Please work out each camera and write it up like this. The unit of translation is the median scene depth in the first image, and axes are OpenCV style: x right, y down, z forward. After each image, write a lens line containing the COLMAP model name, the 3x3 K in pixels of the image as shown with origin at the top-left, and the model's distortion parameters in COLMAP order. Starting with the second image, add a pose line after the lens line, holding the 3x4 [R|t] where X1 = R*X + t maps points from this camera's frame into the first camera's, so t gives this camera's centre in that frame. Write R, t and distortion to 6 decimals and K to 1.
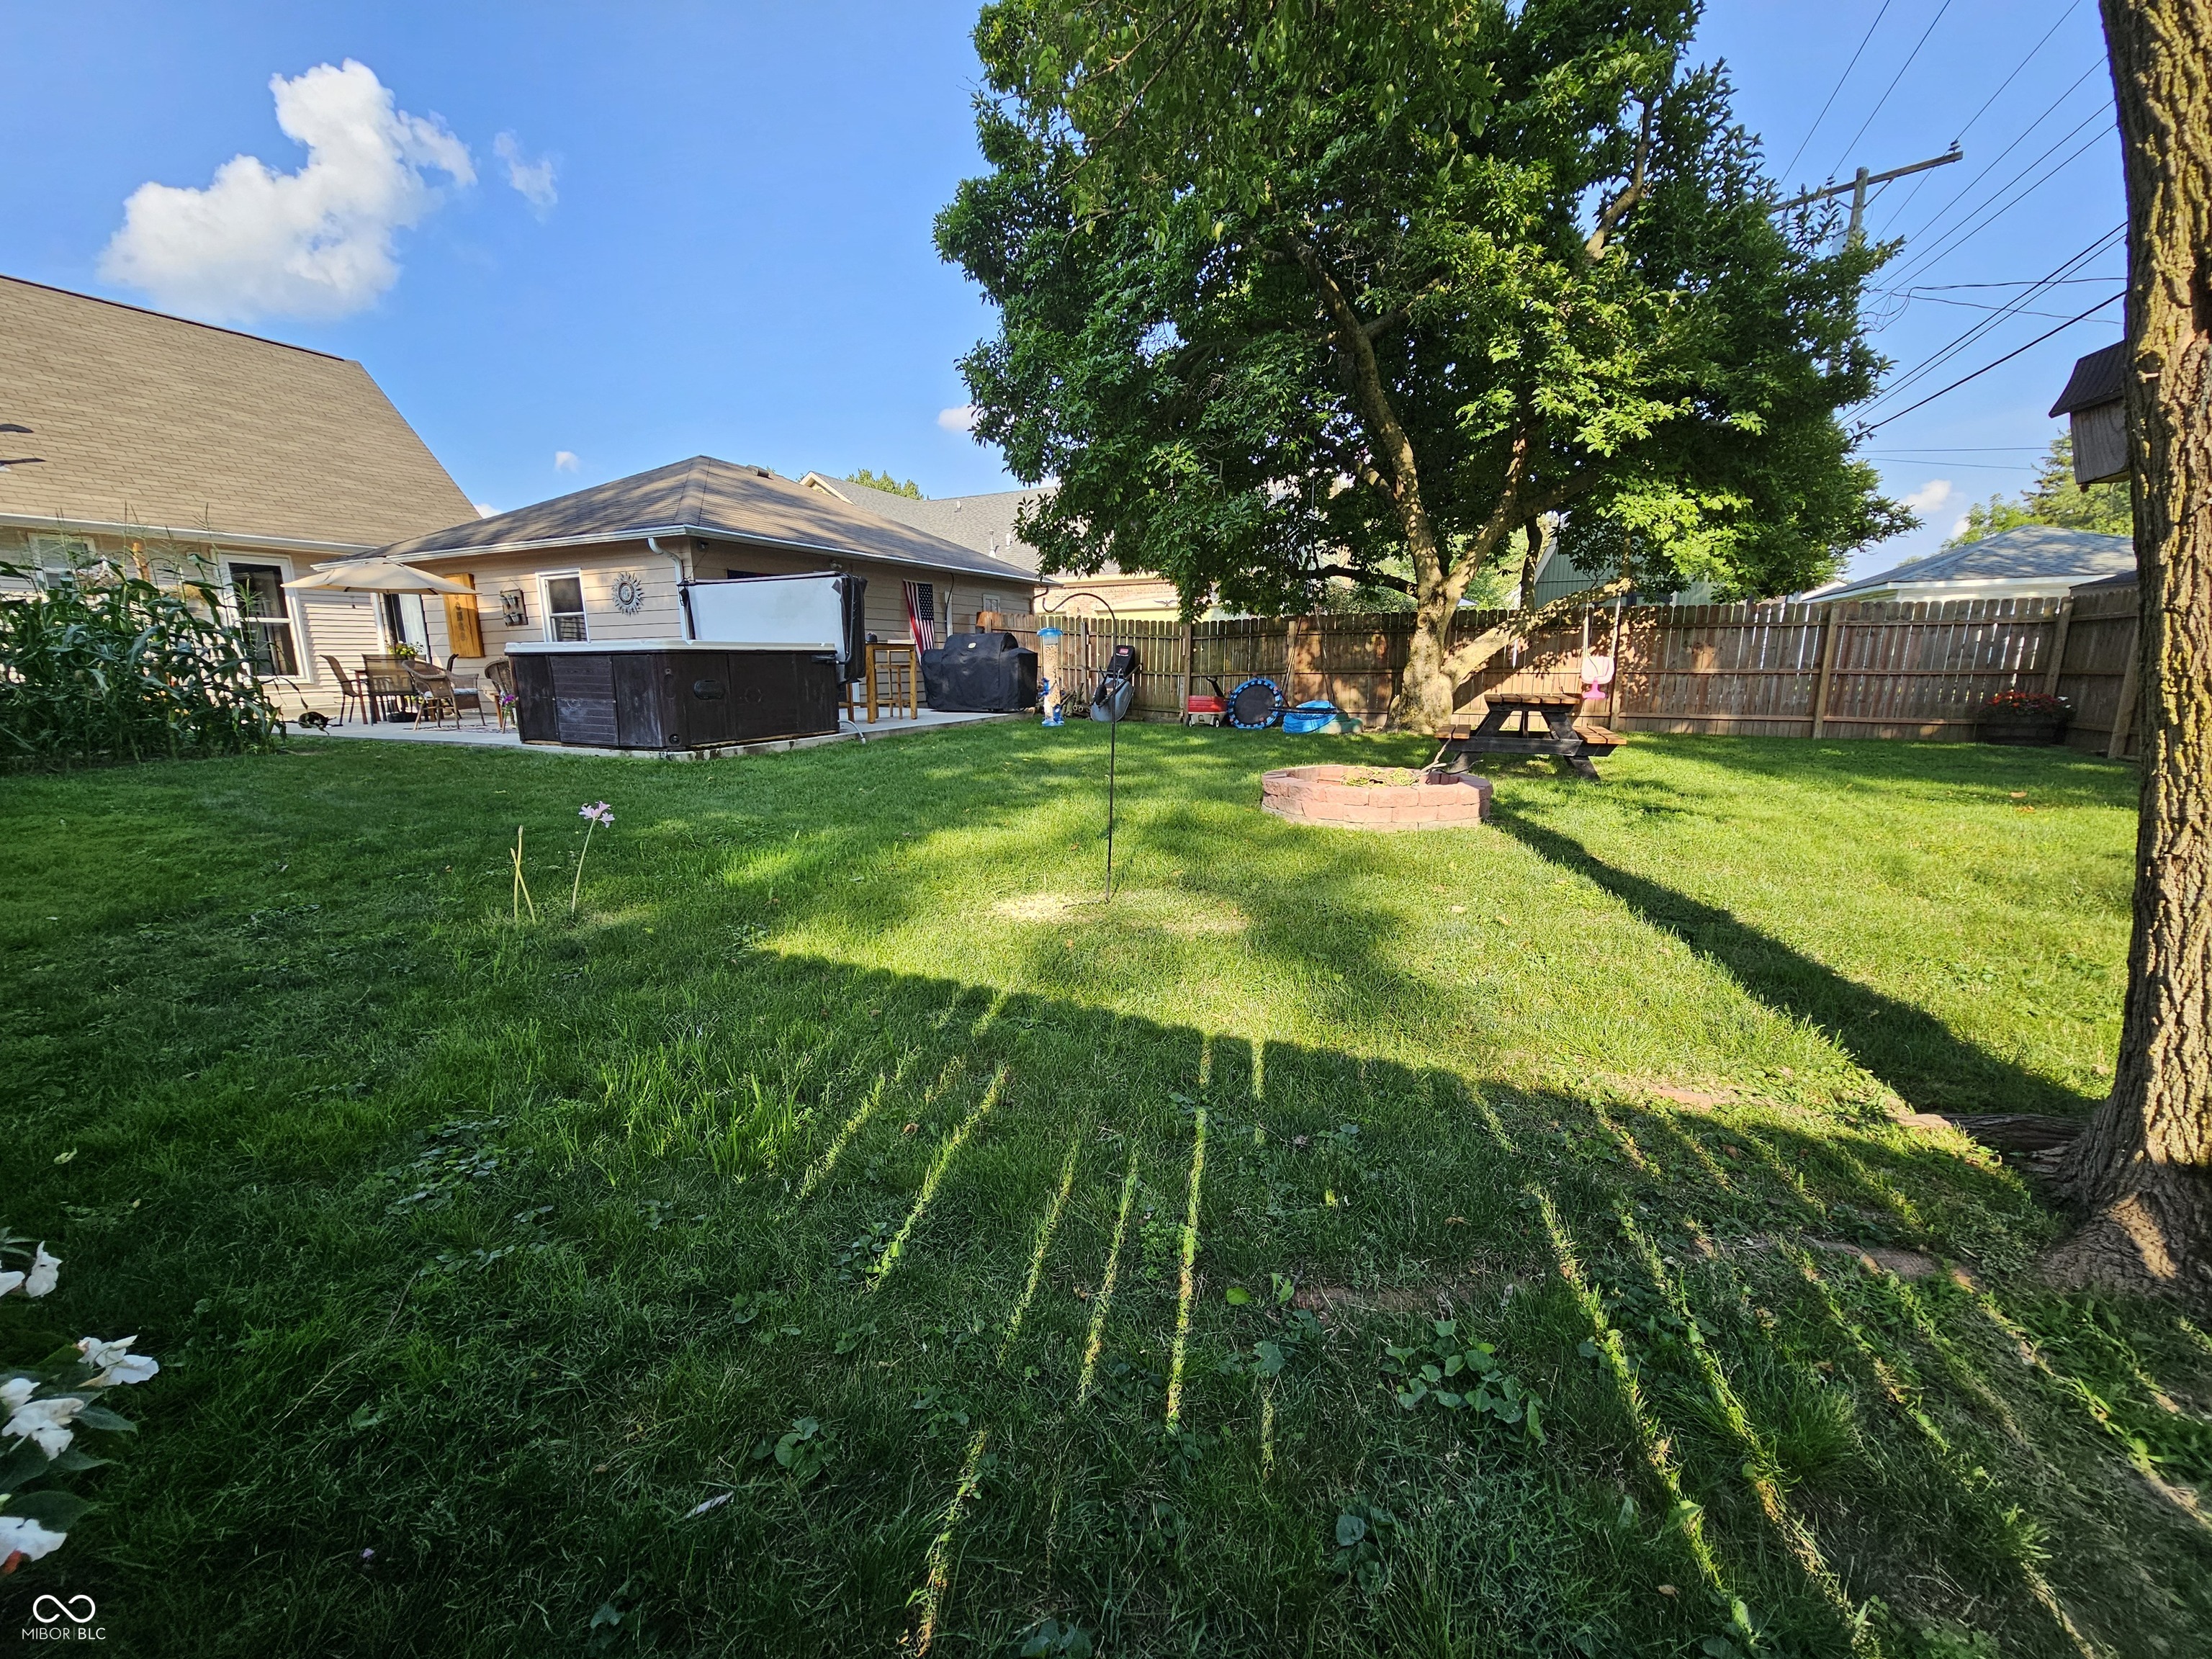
lens RADIAL K [[903.5, 0, 1094.5], [0, 903.5, 847.8], [0, 0, 1]] dist [-0.002923, 0.000612]
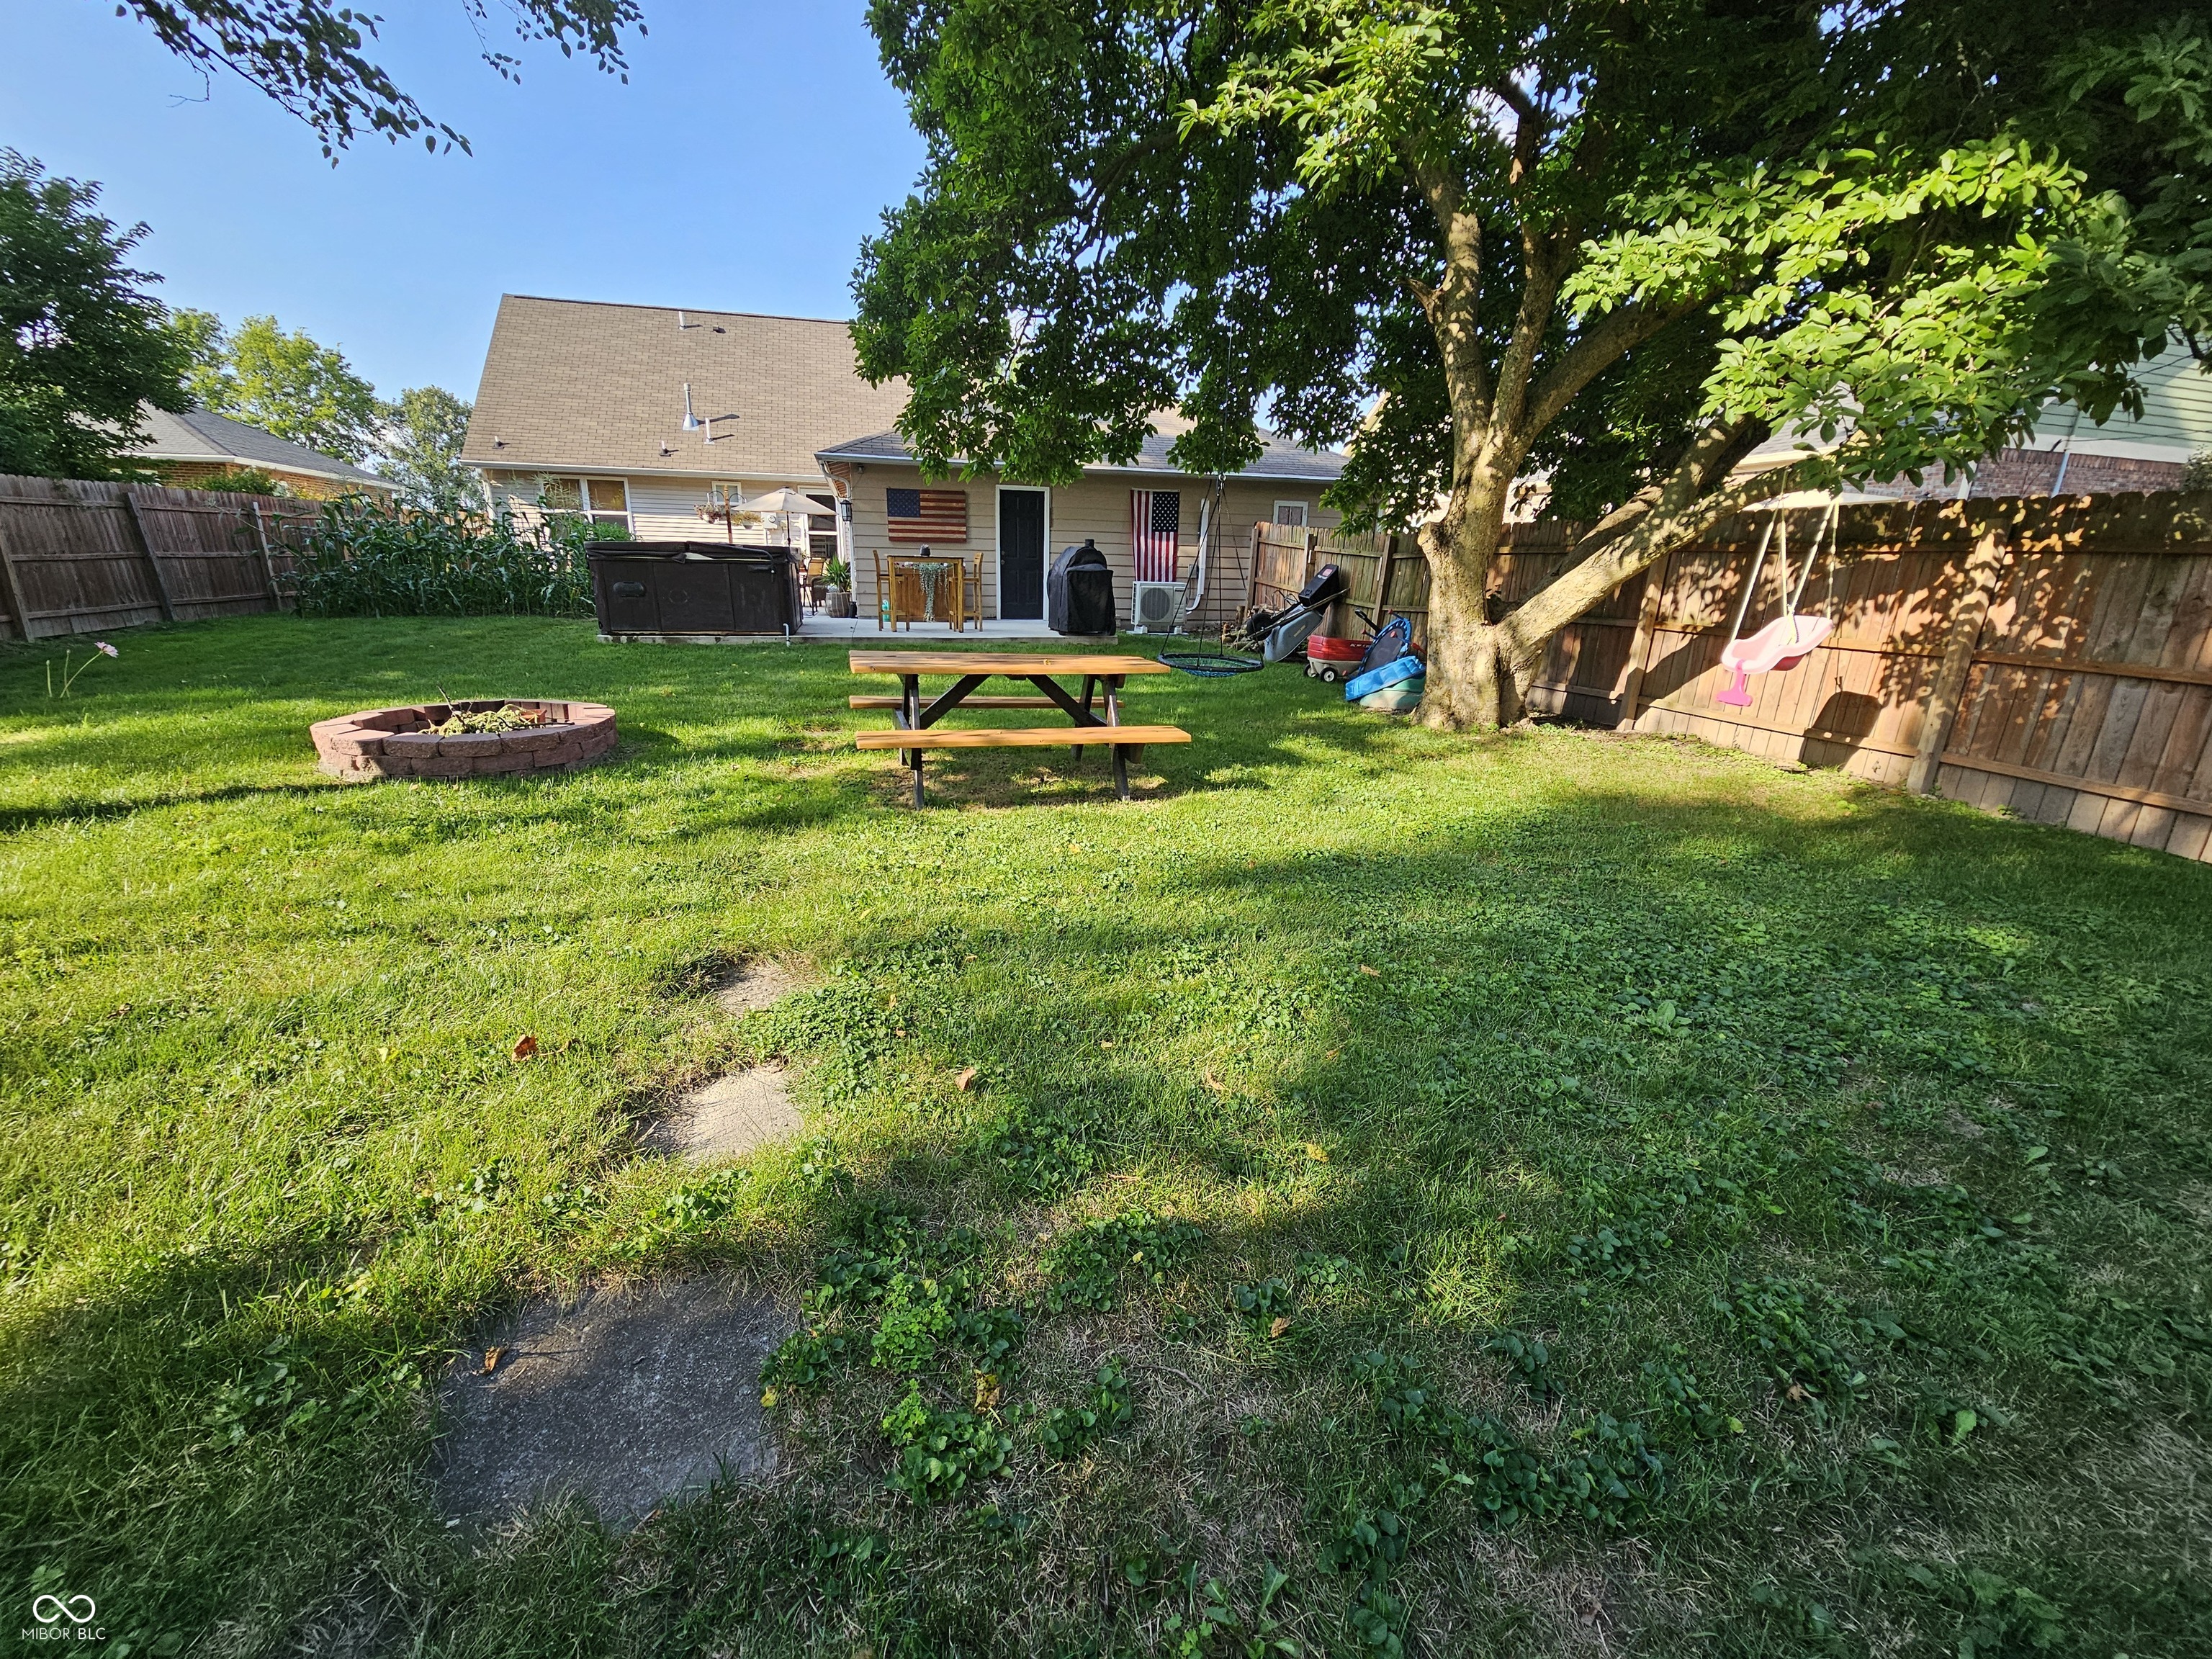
lens RADIAL K [[899.5, 0, 1091.0], [0, 899.5, 848.7], [0, 0, 1]] dist [-0.003542, -0.000086]
pose [[0.623880, 0.256060, -0.738381, 0.884958], [-0.186522, 0.966284, 0.177496, -0.142414], [0.758936, 0.026988, 0.650606, 0.568963]]
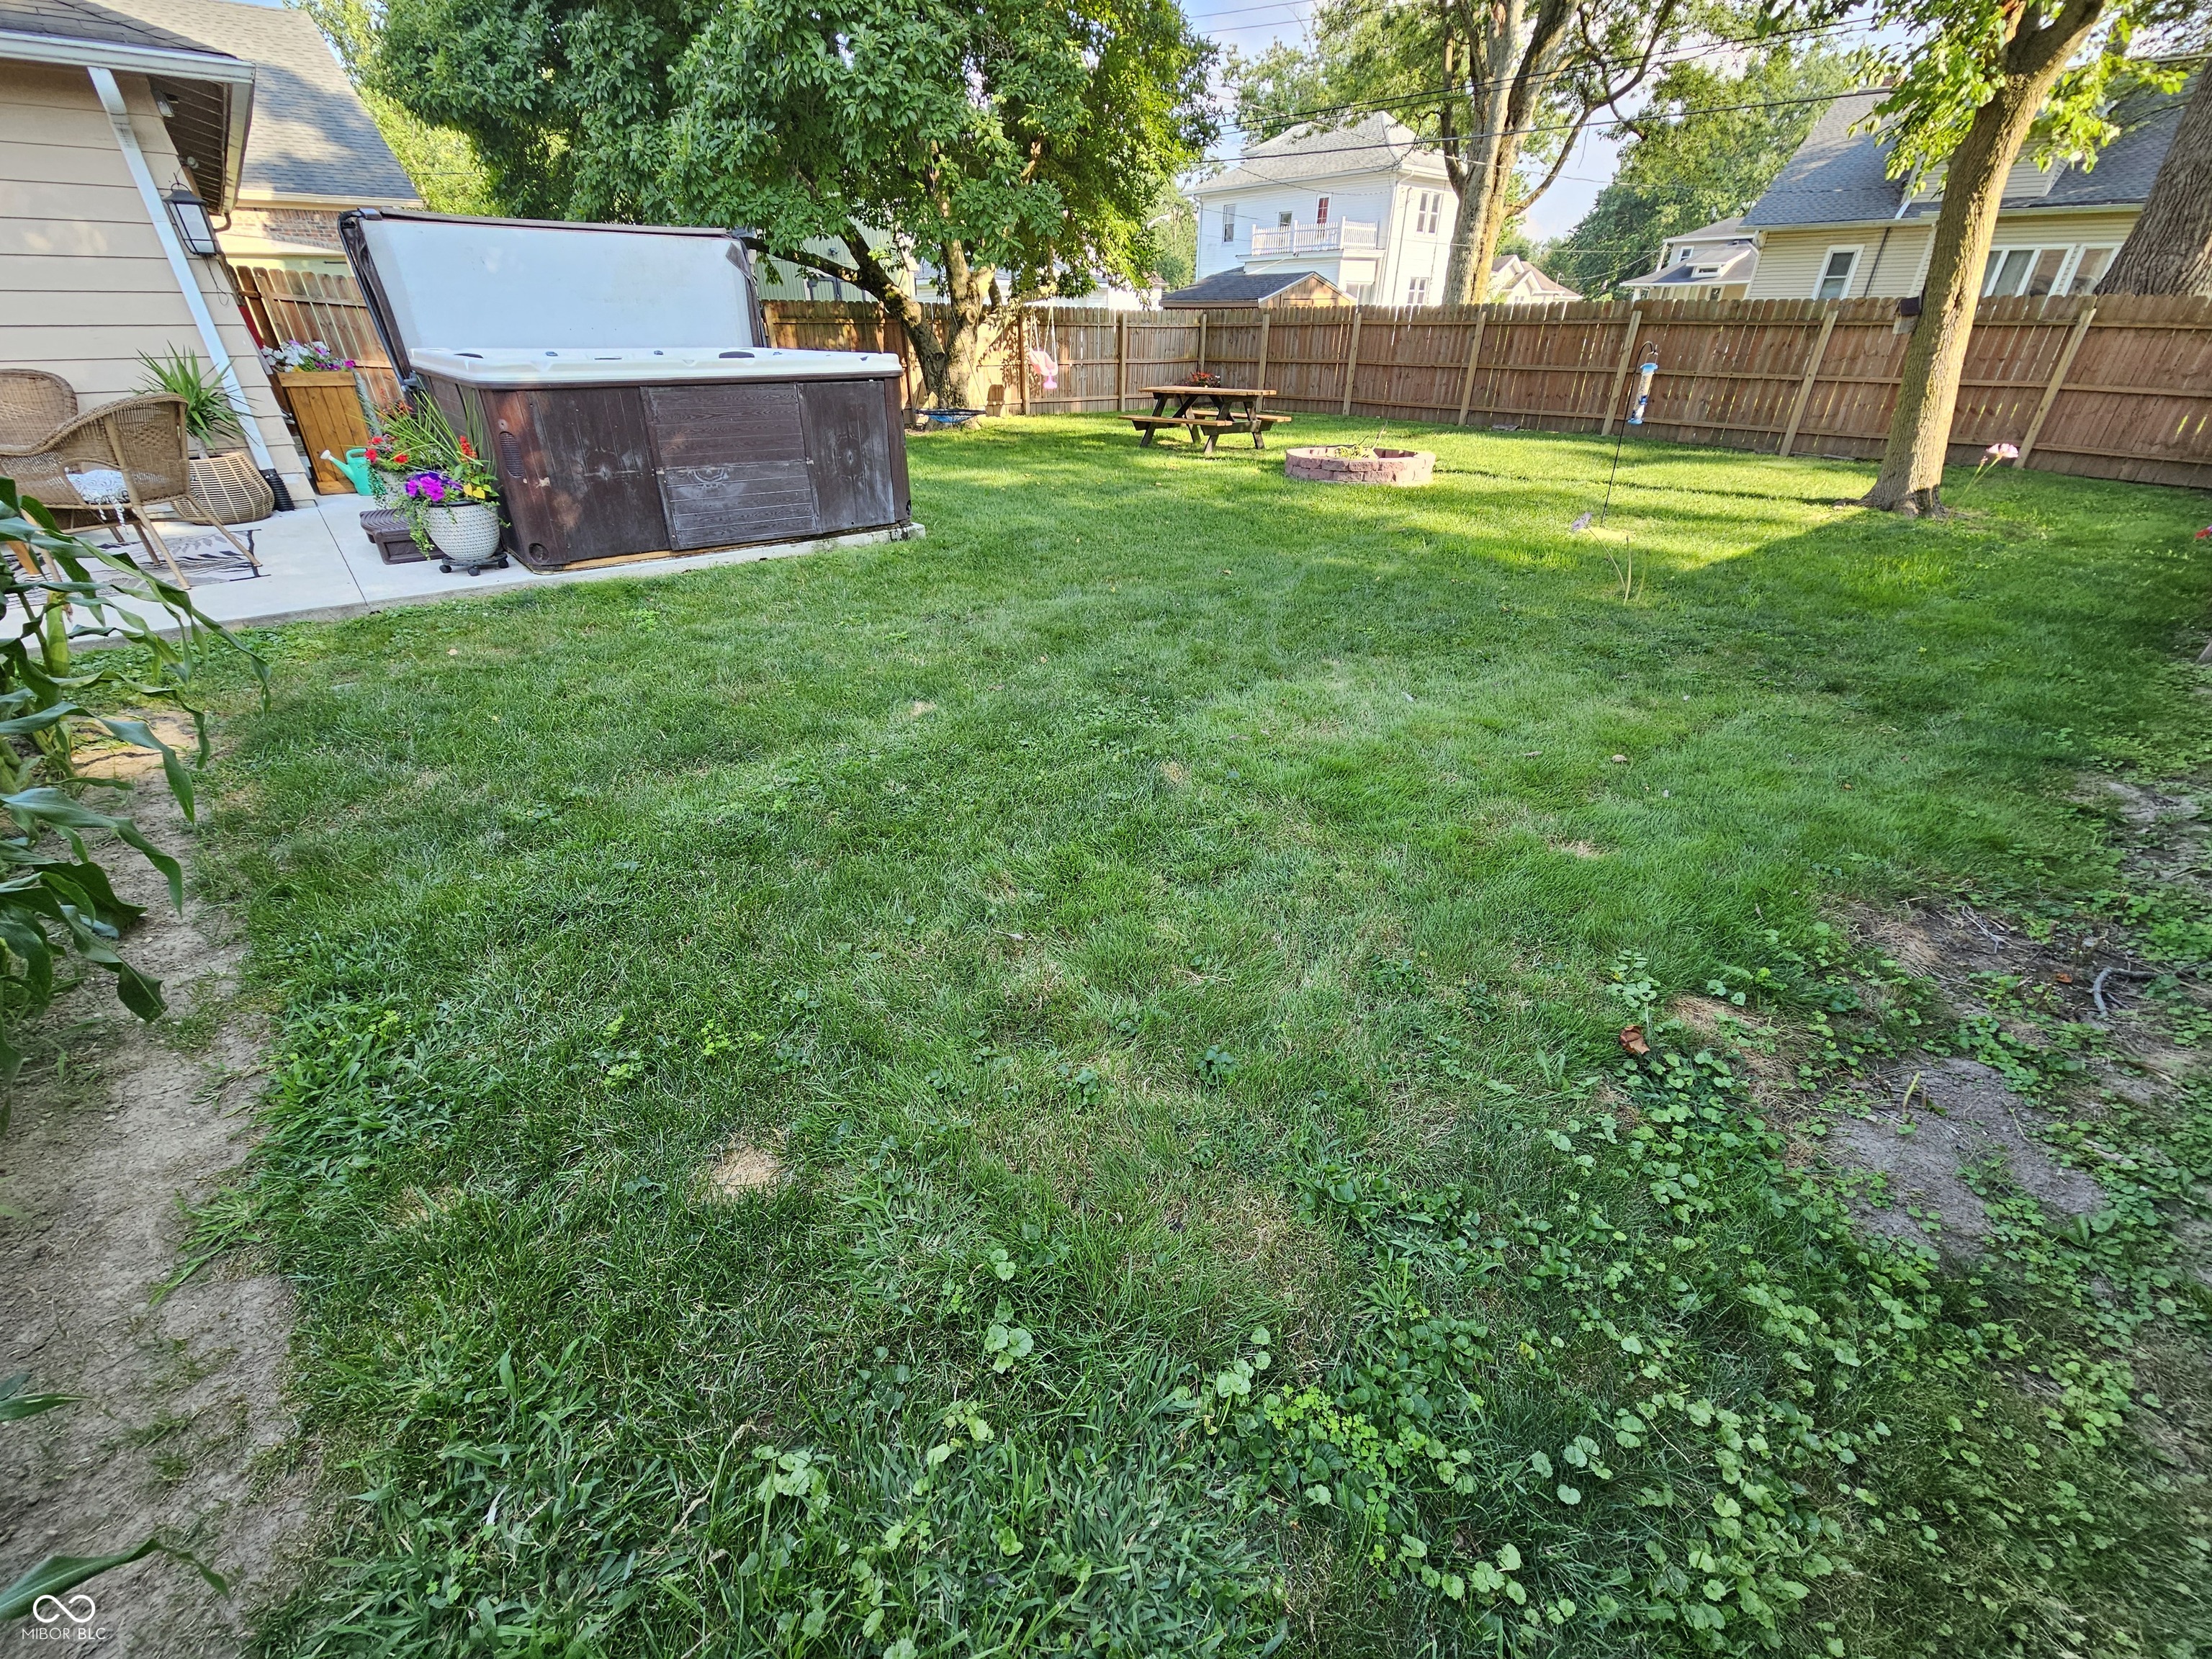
lens RADIAL K [[903.5, 0, 1094.5], [0, 903.5, 847.8], [0, 0, 1]] dist [-0.002923, 0.000612]
pose [[0.417461, -0.443480, 0.793128, -0.908001], [0.175745, 0.895745, 0.408356, -0.120806], [-0.891538, -0.031084, 0.451878, 0.435321]]
